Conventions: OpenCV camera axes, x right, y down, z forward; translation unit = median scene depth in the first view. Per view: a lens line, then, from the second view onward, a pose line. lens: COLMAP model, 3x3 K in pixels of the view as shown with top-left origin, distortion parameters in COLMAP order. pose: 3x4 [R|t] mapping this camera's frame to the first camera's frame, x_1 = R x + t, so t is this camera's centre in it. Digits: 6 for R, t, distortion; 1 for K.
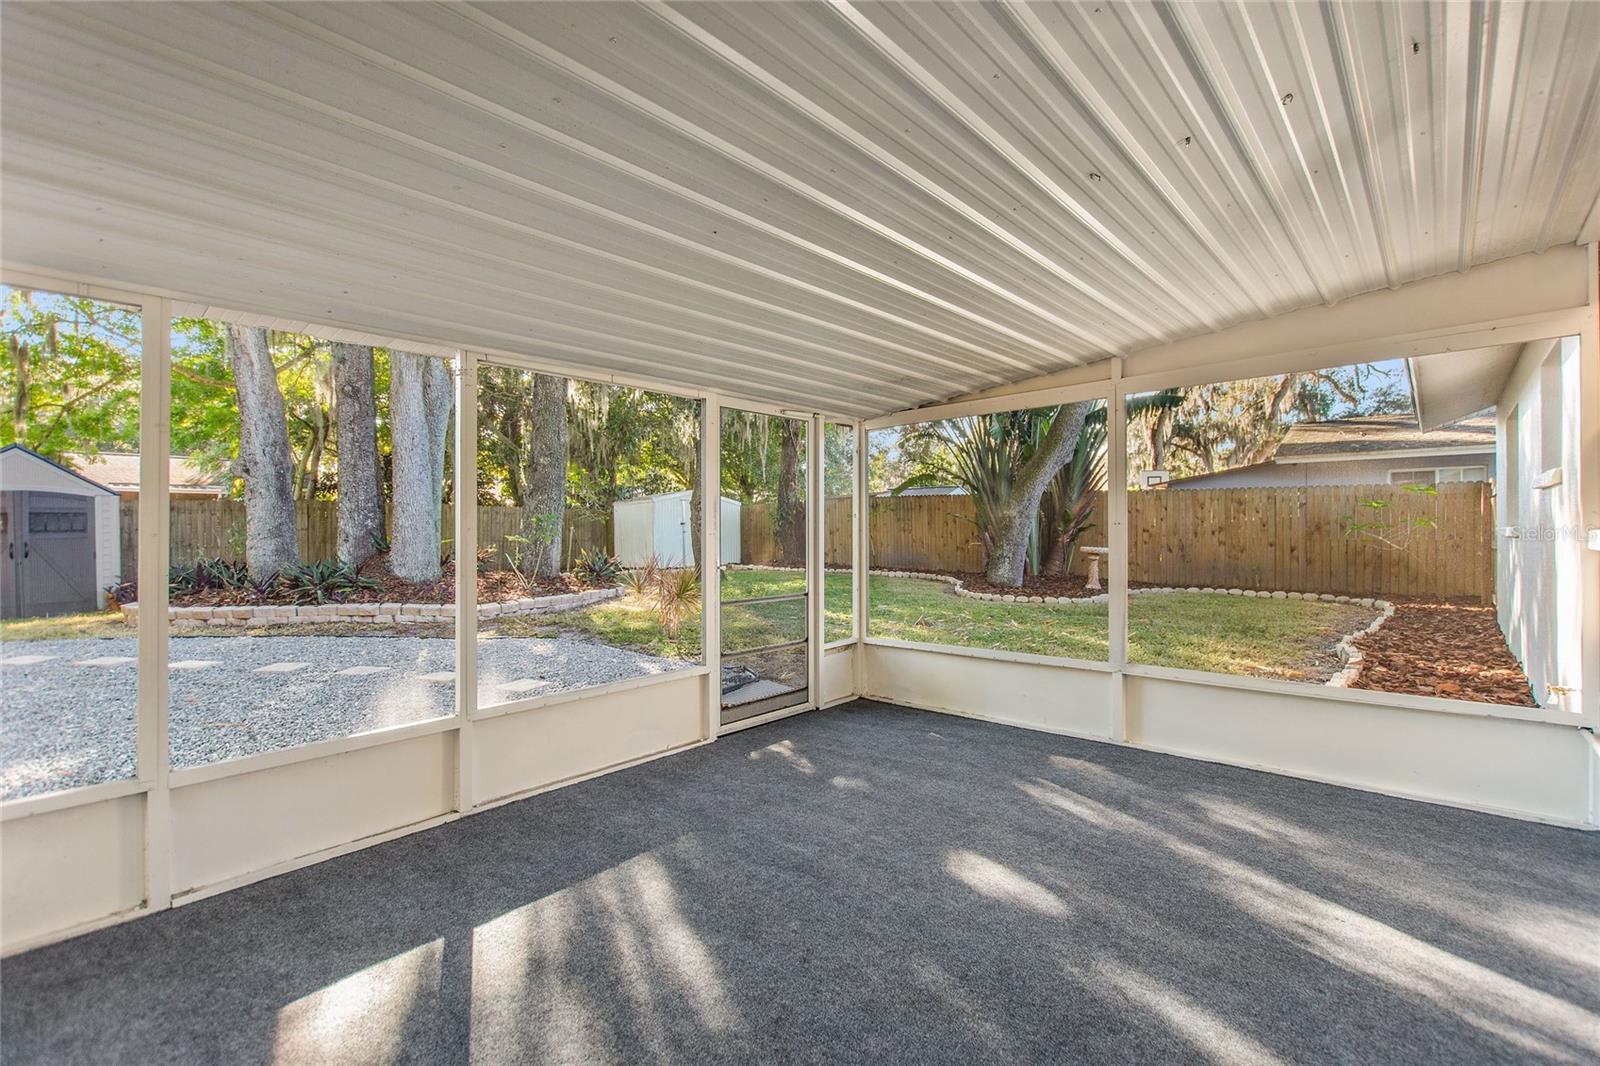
lens RADIAL K [[701.8, 0, 812.8], [0, 701.8, 530.1], [0, 0, 1]] dist [-0.002141, -0.001117]
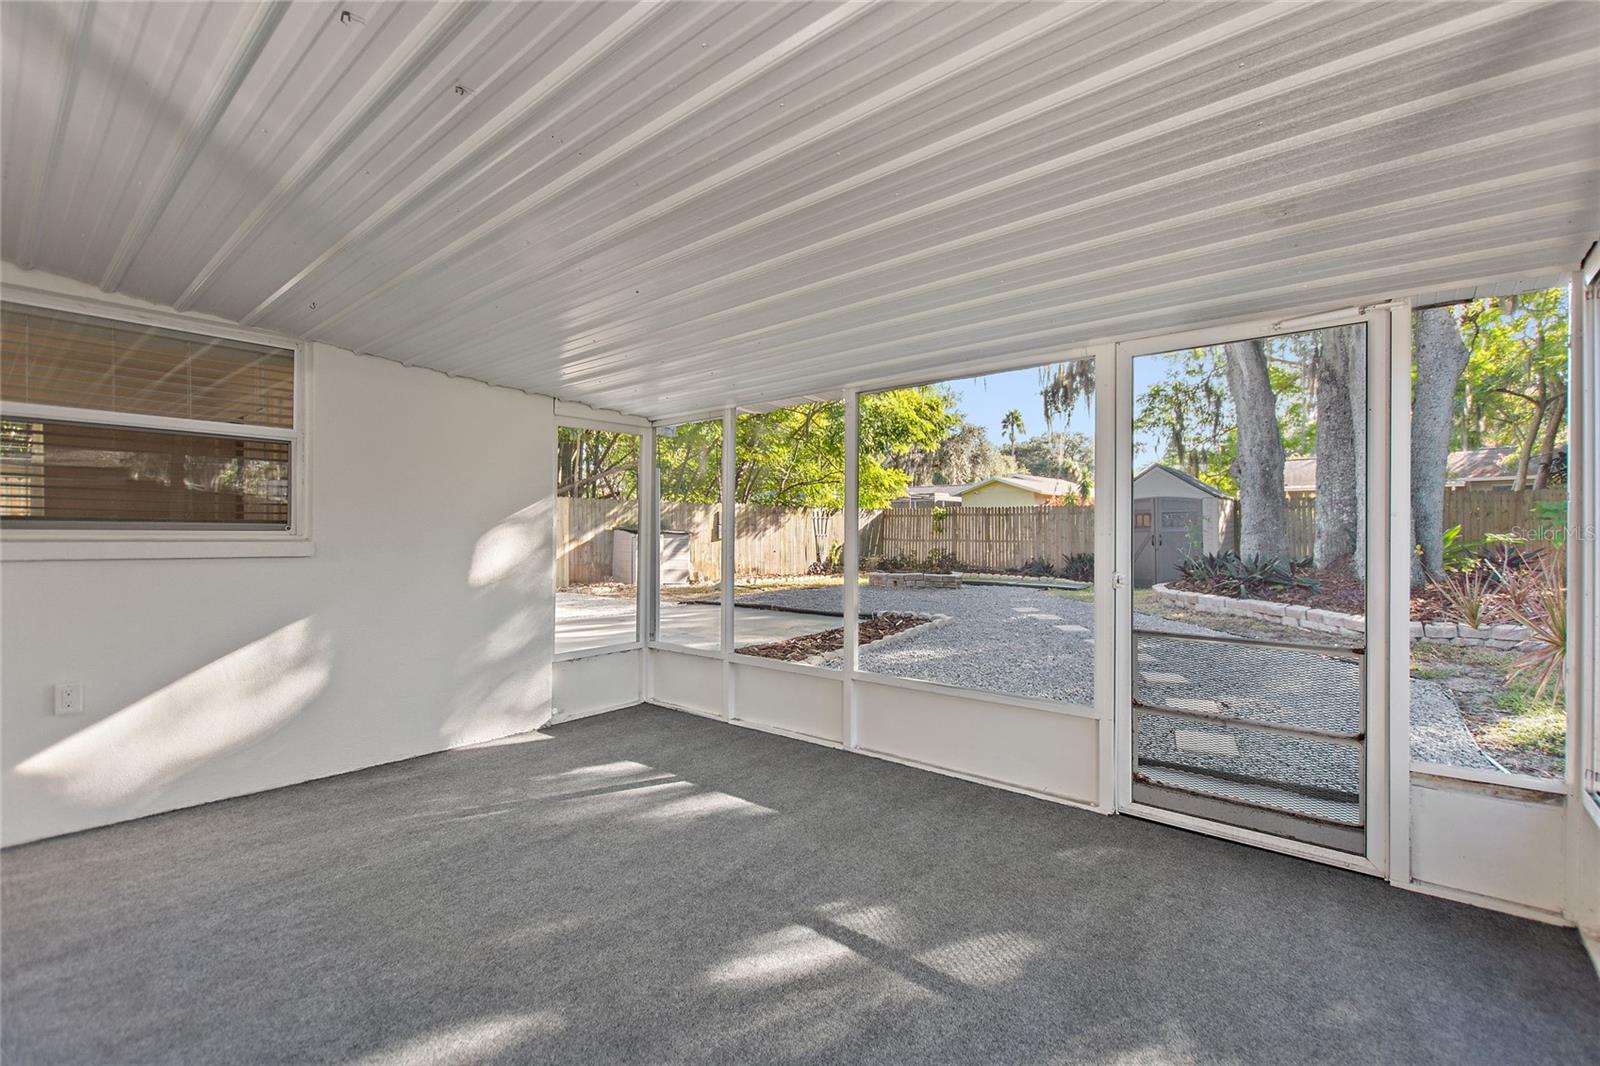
lens RADIAL K [[701.8, 0, 812.8], [0, 701.8, 530.1], [0, 0, 1]] dist [-0.002141, -0.001117]
pose [[0.029505, 0.006441, -0.999544, 0.633072], [0.002511, 0.999976, 0.006518, -0.004711], [0.999561, -0.002702, 0.029488, 0.721343]]
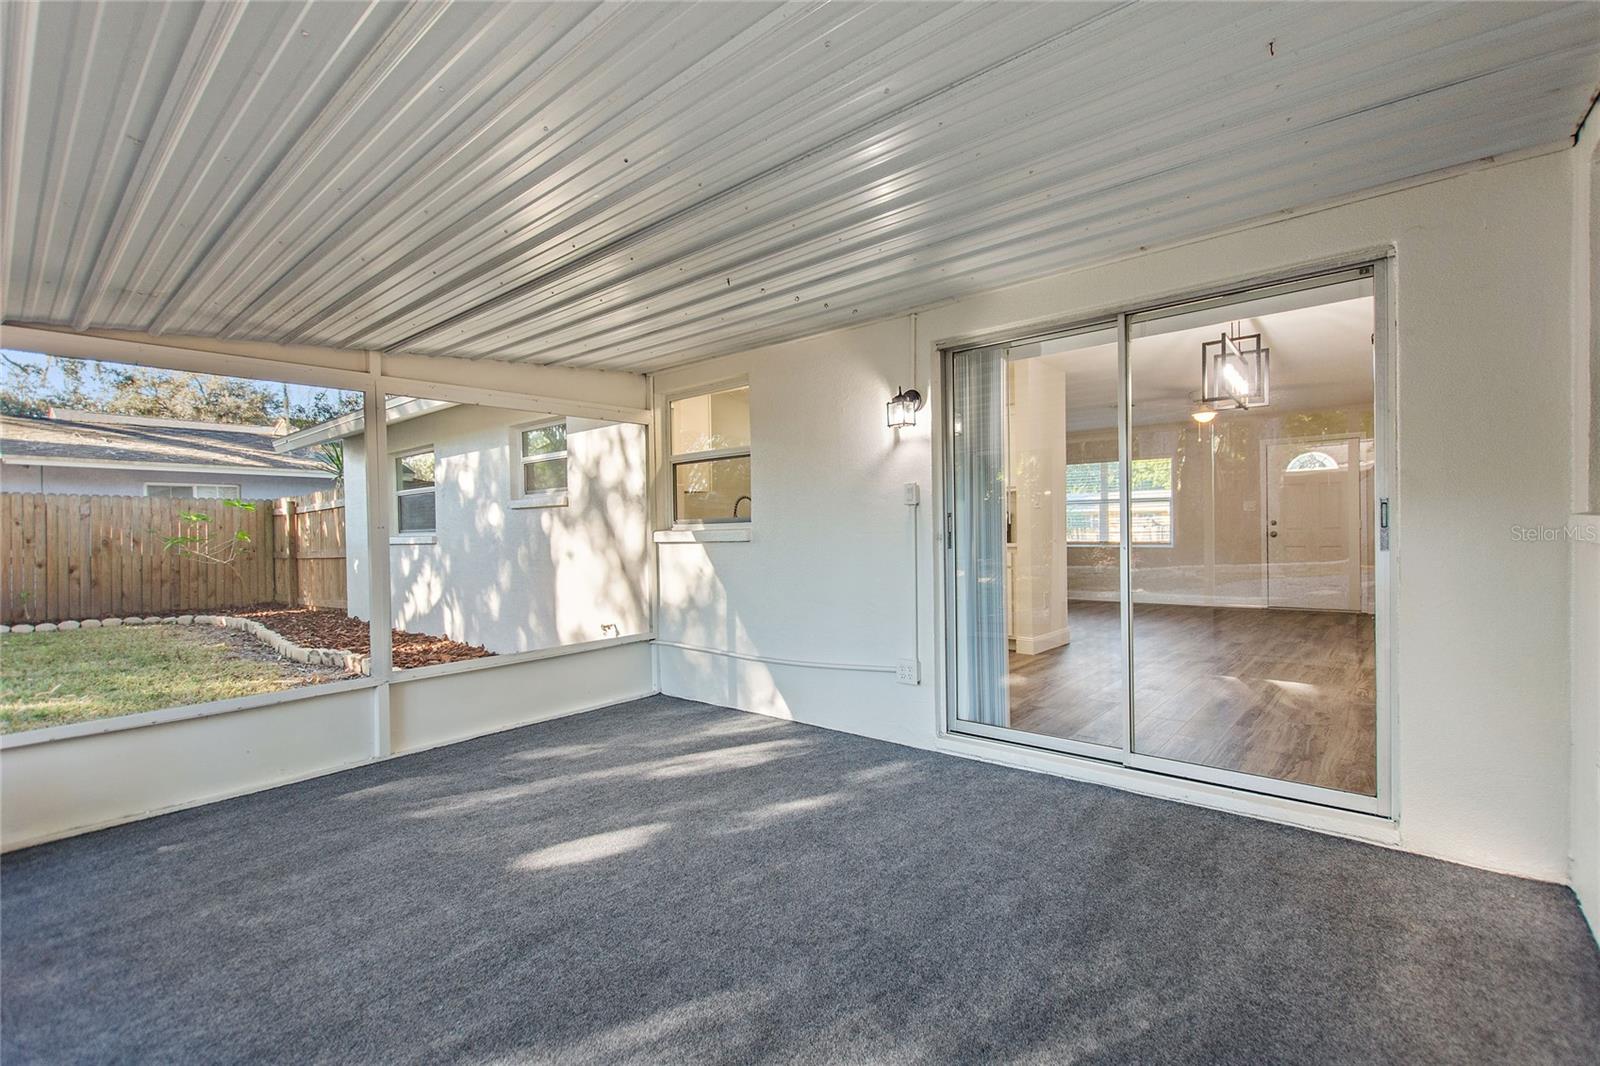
lens RADIAL K [[701.8, 0, 812.8], [0, 701.8, 530.1], [0, 0, 1]] dist [-0.002141, -0.001117]
pose [[-0.020936, 0.005949, 0.999763, -0.555293], [0.021160, 0.999761, -0.005506, 0.011434], [-0.999557, 0.021040, -0.021056, 0.451087]]
